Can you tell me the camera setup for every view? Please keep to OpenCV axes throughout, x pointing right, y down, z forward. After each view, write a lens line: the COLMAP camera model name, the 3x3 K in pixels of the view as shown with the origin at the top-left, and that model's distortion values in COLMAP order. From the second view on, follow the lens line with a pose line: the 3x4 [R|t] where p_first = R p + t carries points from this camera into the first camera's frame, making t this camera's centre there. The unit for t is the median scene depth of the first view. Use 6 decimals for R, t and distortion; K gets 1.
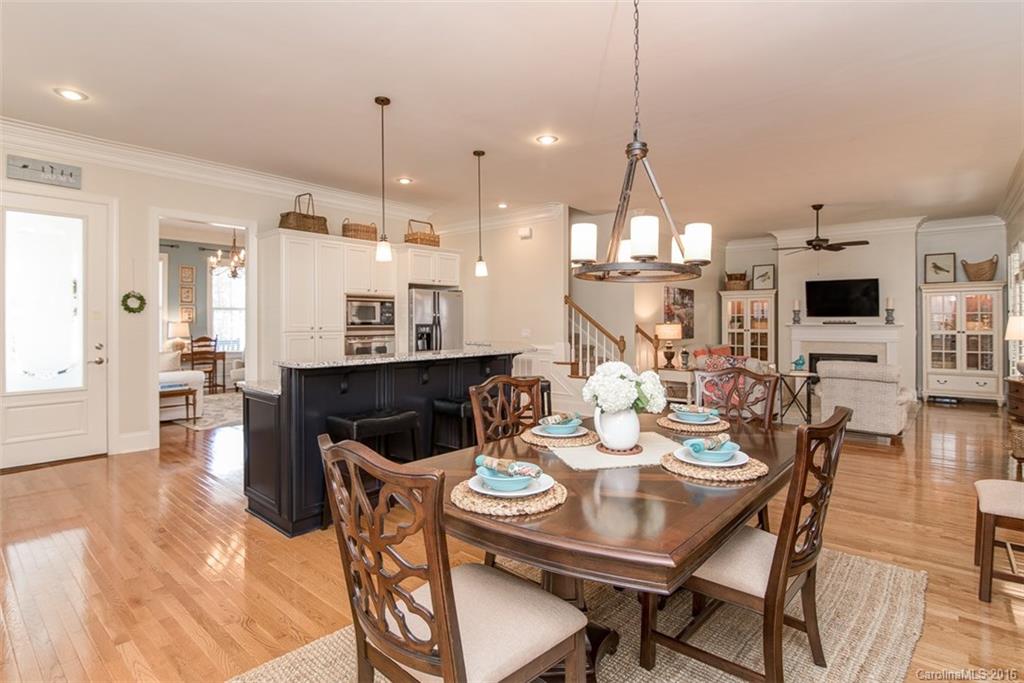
lens RADIAL K [[515.3, 0, 510.6], [0, 515.3, 322.0], [0, 0, 1]] dist [-0.014900, 0.002019]
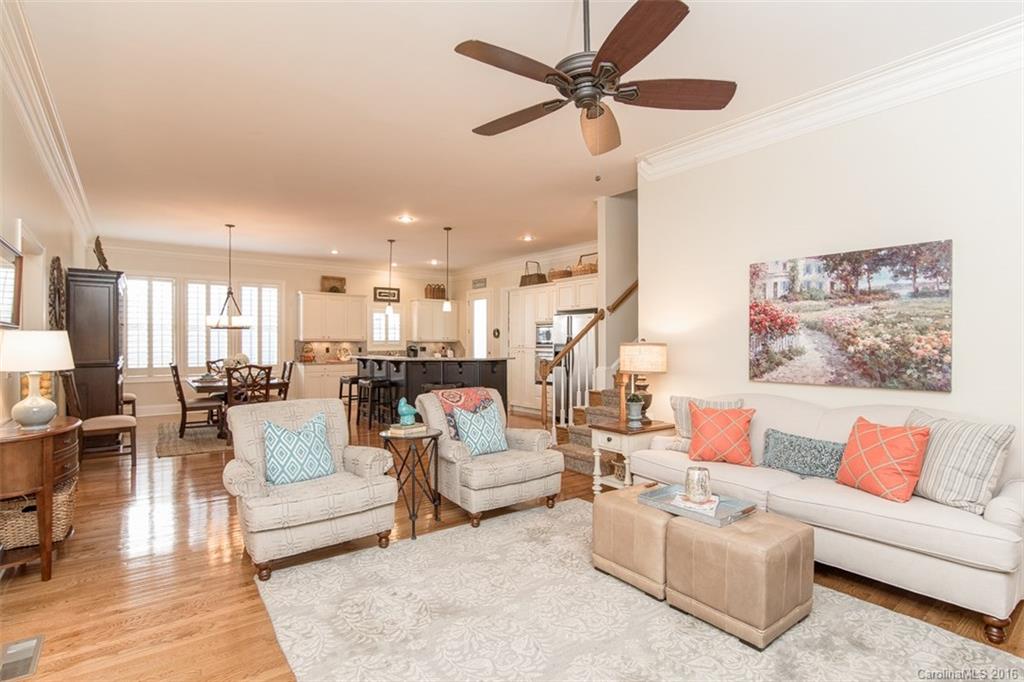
lens RADIAL K [[491.1, 0, 512.3], [0, 491.1, 343.9], [0, 0, 1]] dist [-0.020219, -0.000279]
pose [[-0.199538, 0.000629, -0.979890, 1.076921], [-0.002142, 0.999997, 0.001078, 0.003357], [0.979888, 0.002314, -0.199536, 1.221873]]
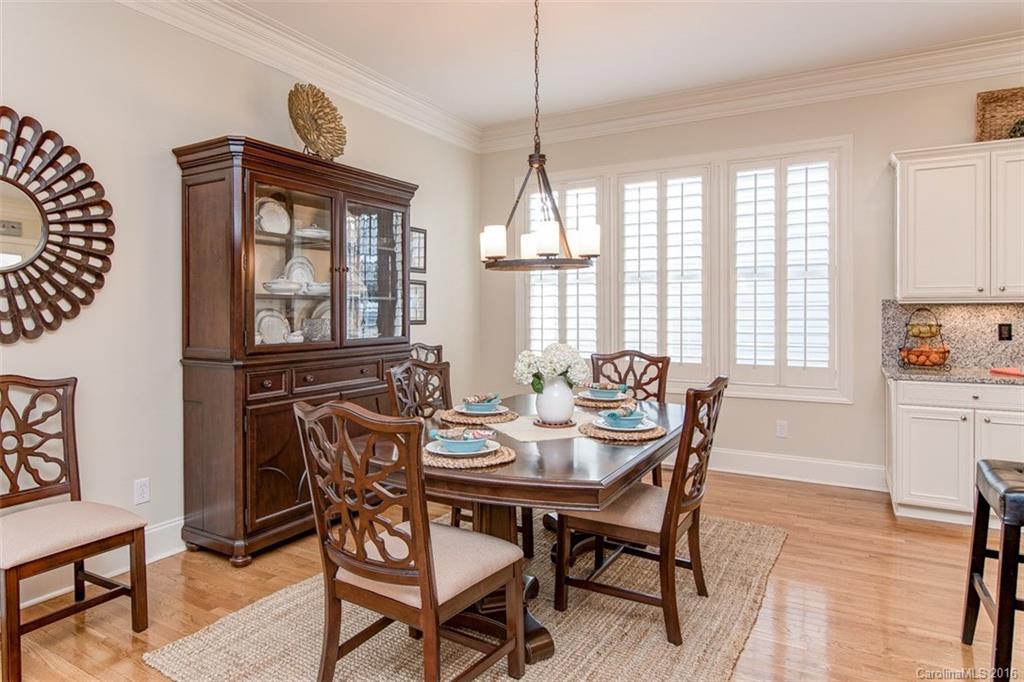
lens RADIAL K [[609.6, 0, 493.8], [0, 609.6, 309.5], [0, 0, 1]] dist [-0.000232, -0.000039]
pose [[-0.985140, 0.002554, -0.171735, 0.210226], [0.002125, 0.999994, 0.002682, 0.000951], [0.171741, 0.002277, -0.985140, 0.810788]]
